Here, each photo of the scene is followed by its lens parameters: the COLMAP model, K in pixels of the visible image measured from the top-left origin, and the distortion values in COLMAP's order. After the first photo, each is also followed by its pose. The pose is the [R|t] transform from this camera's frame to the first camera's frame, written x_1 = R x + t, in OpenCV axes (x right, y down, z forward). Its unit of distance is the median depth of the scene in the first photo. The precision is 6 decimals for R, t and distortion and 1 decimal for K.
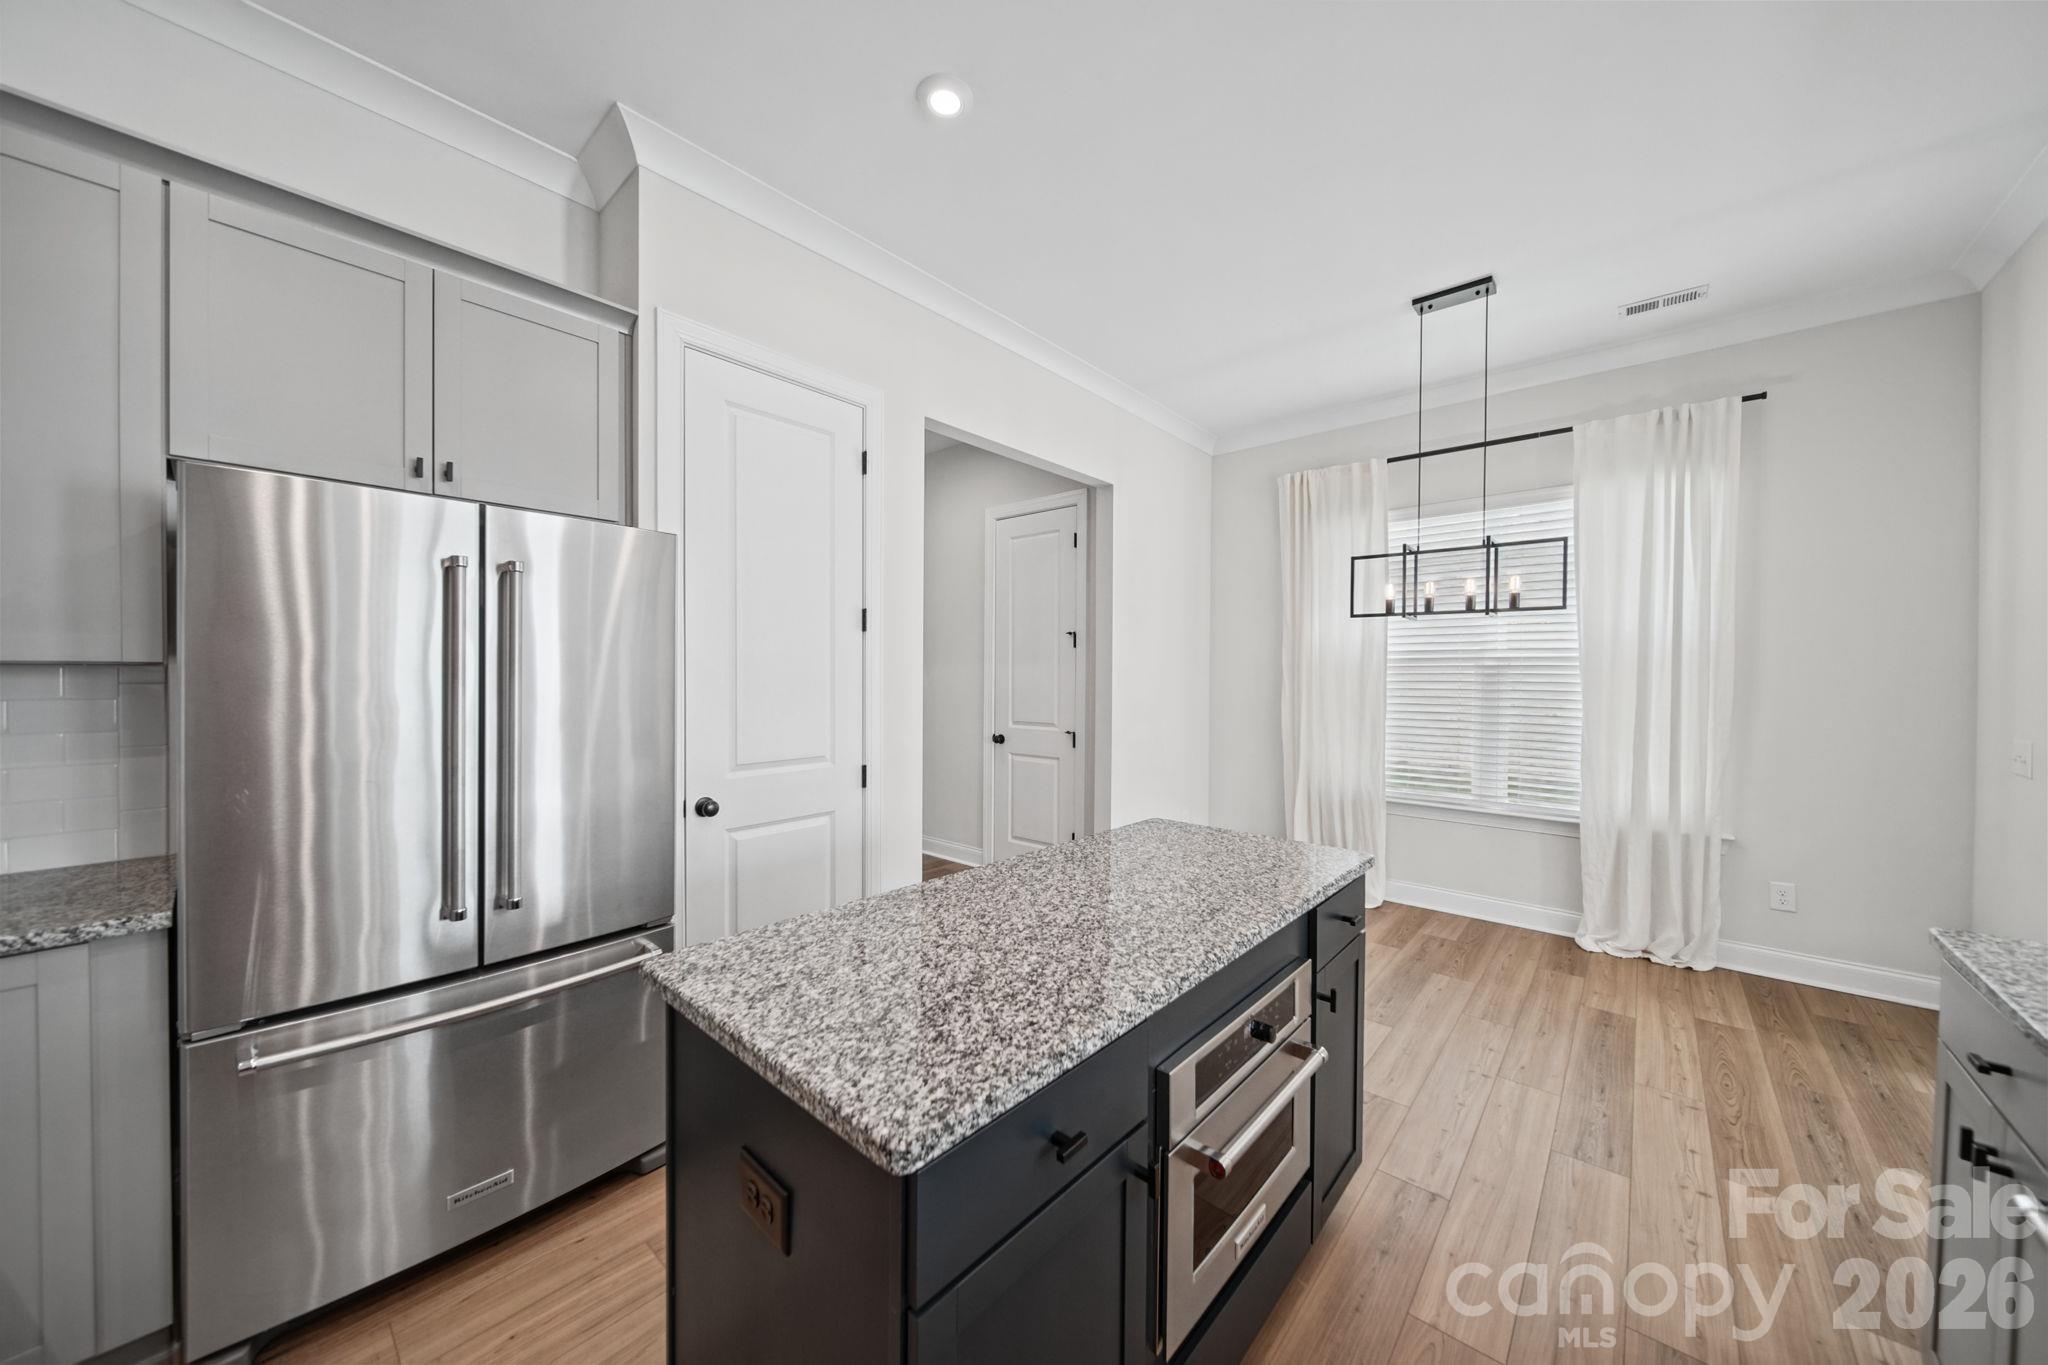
lens RADIAL K [[708.5, 0, 1026.8], [0, 708.5, 680.3], [0, 0, 1]] dist [-0.002817, -0.000200]
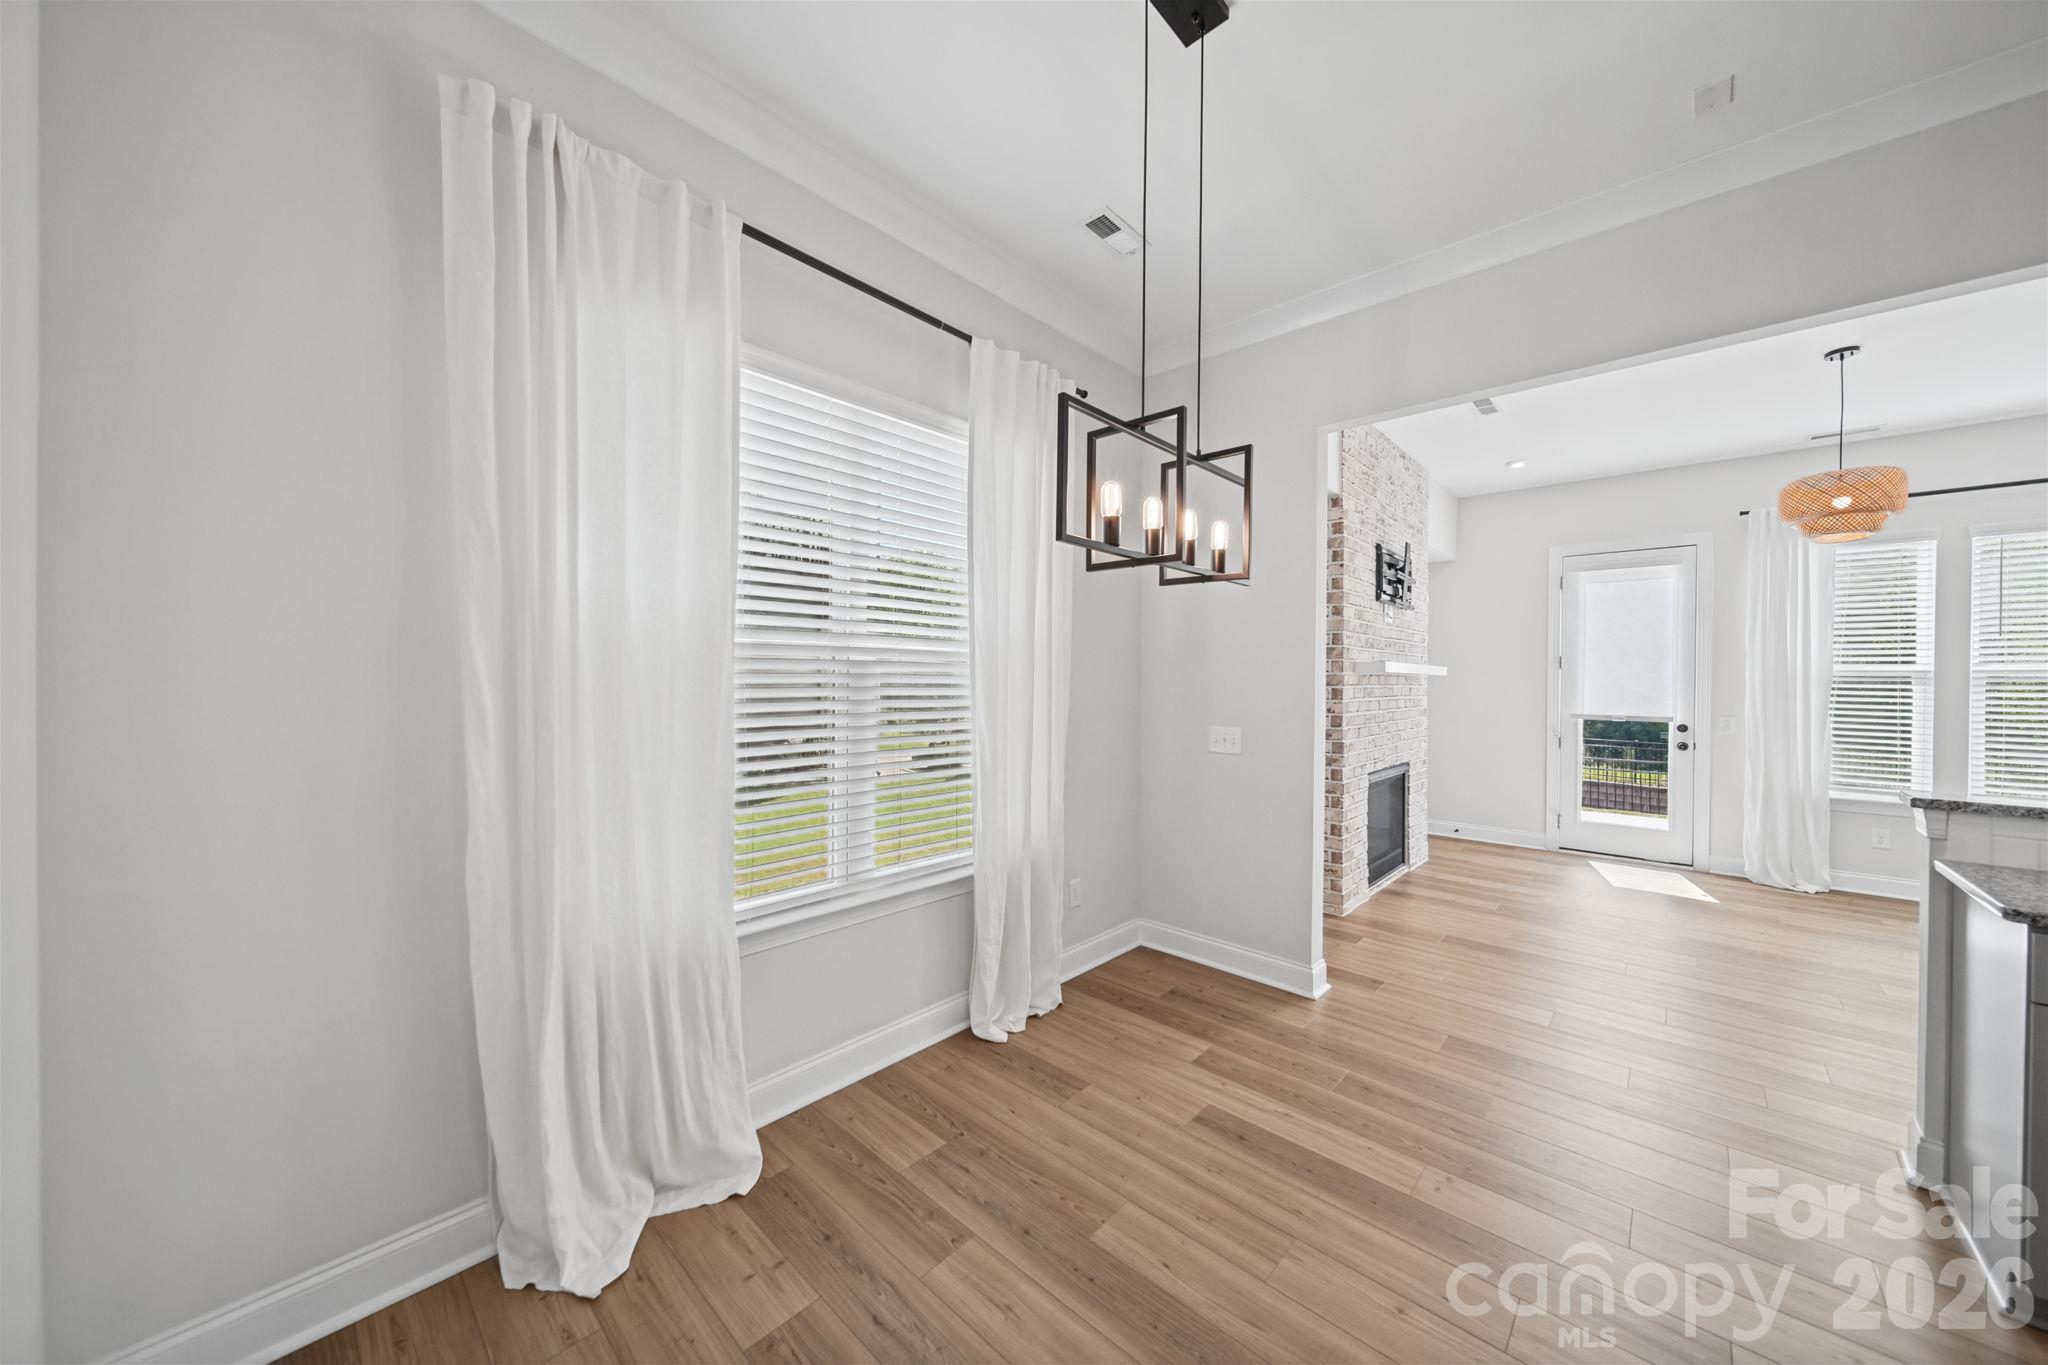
lens RADIAL K [[708.5, 0, 1043.0], [0, 708.5, 684.7], [0, 0, 1]] dist [-0.002817, -0.000200]
pose [[0.027956, -0.014022, 0.999511, 0.055726], [-0.000870, 0.999901, 0.014052, -0.011503], [-0.999609, -0.001263, 0.027941, 1.170247]]
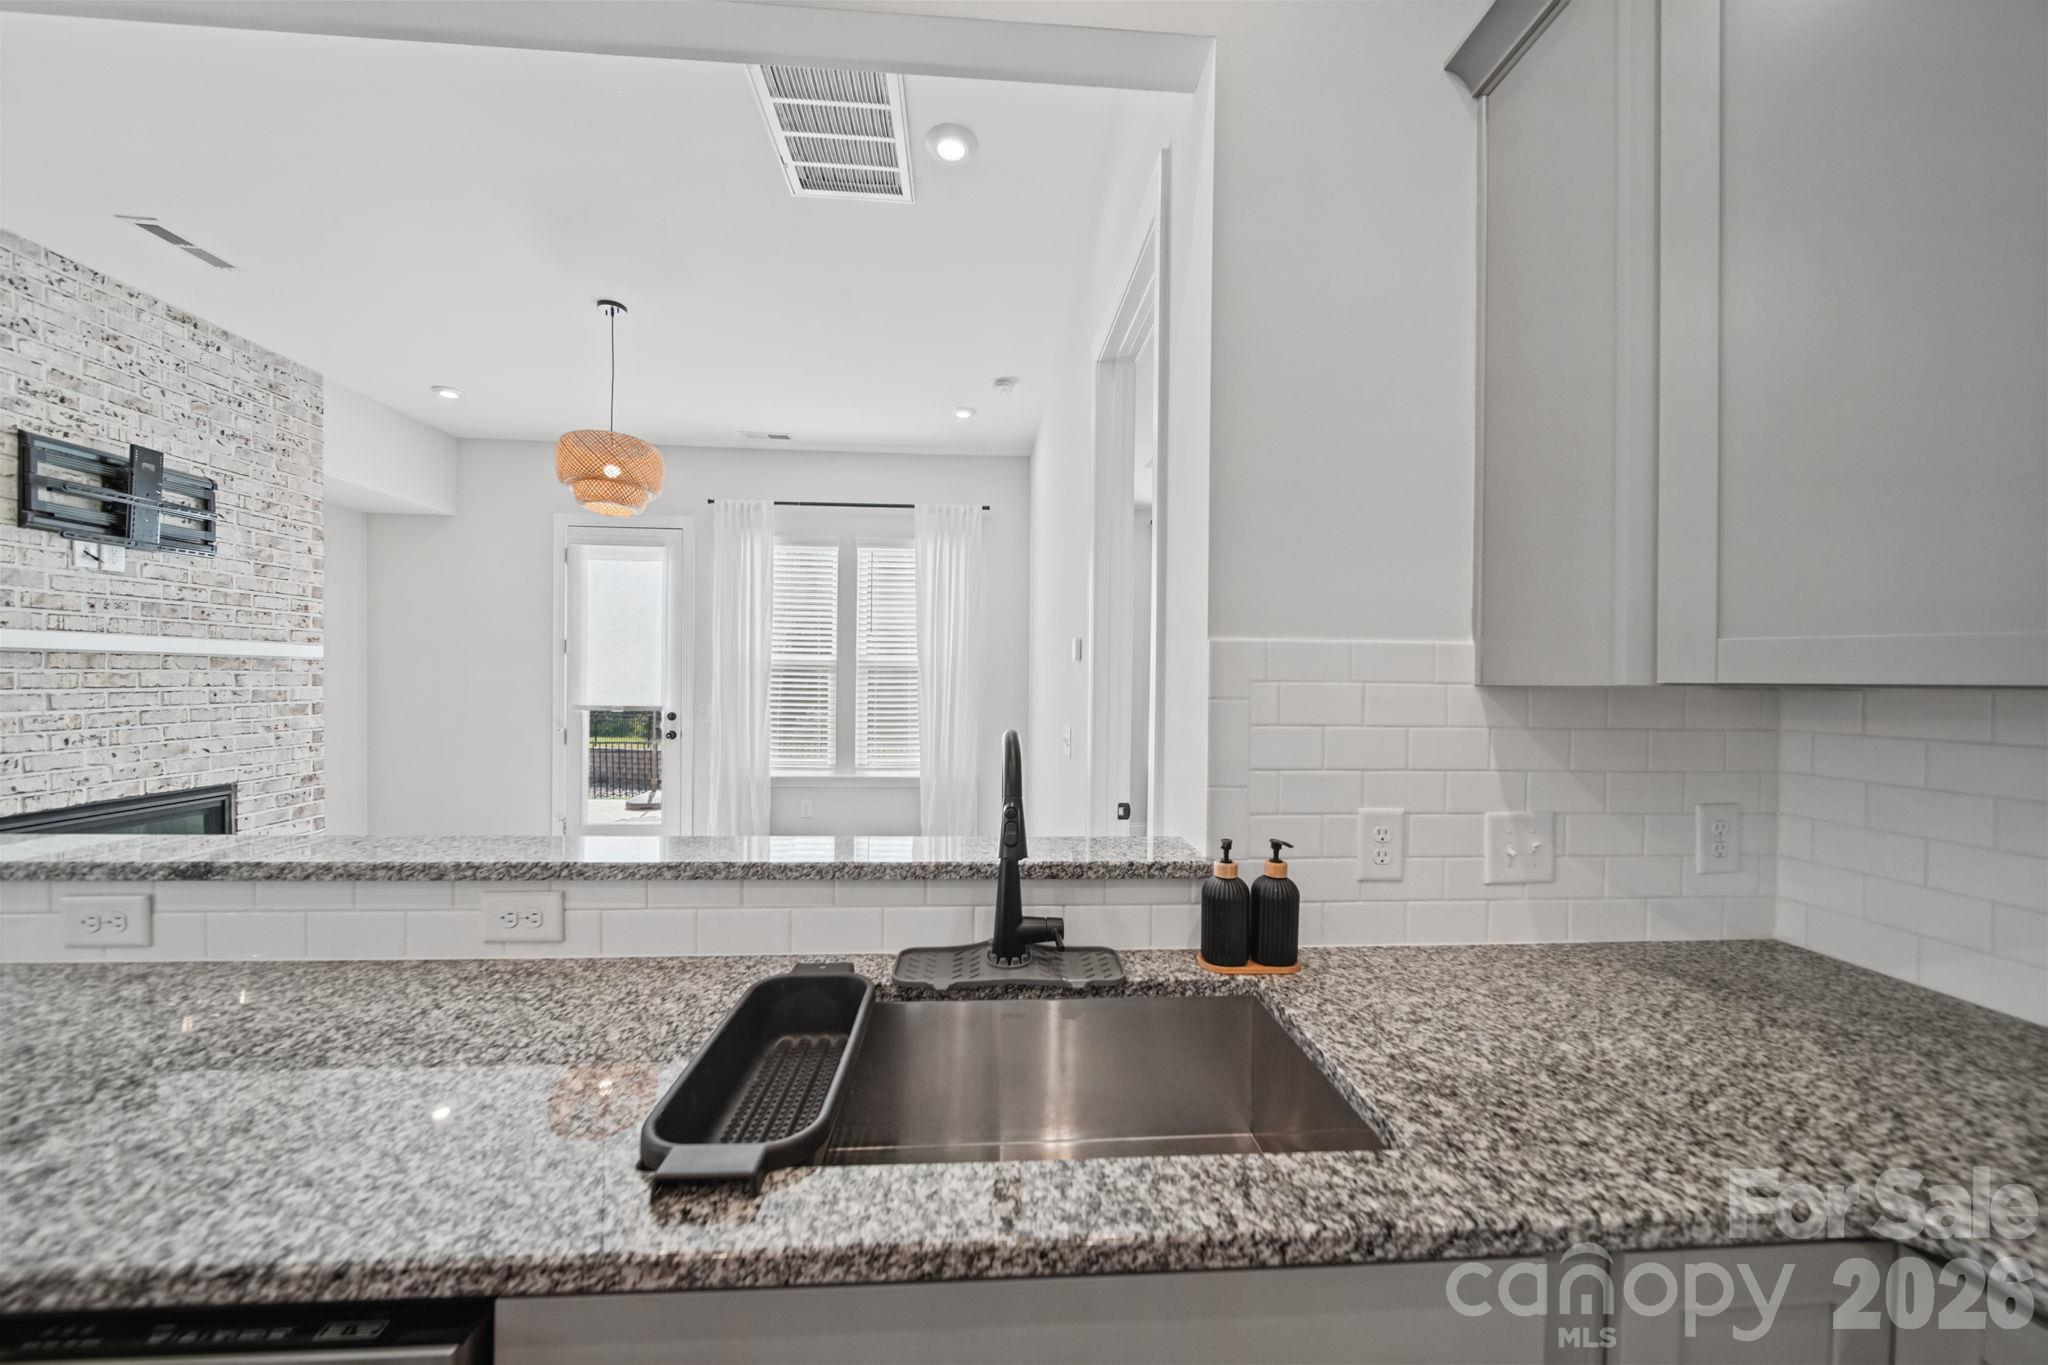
lens RADIAL K [[708.5, 0, 1028.1], [0, 708.5, 683.4], [0, 0, 1]] dist [-0.002817, -0.000200]
pose [[-0.710611, -0.020769, 0.703278, 0.045400], [-0.010221, 0.999763, 0.019197, -0.001087], [-0.703510, 0.006453, -0.710656, 0.152130]]
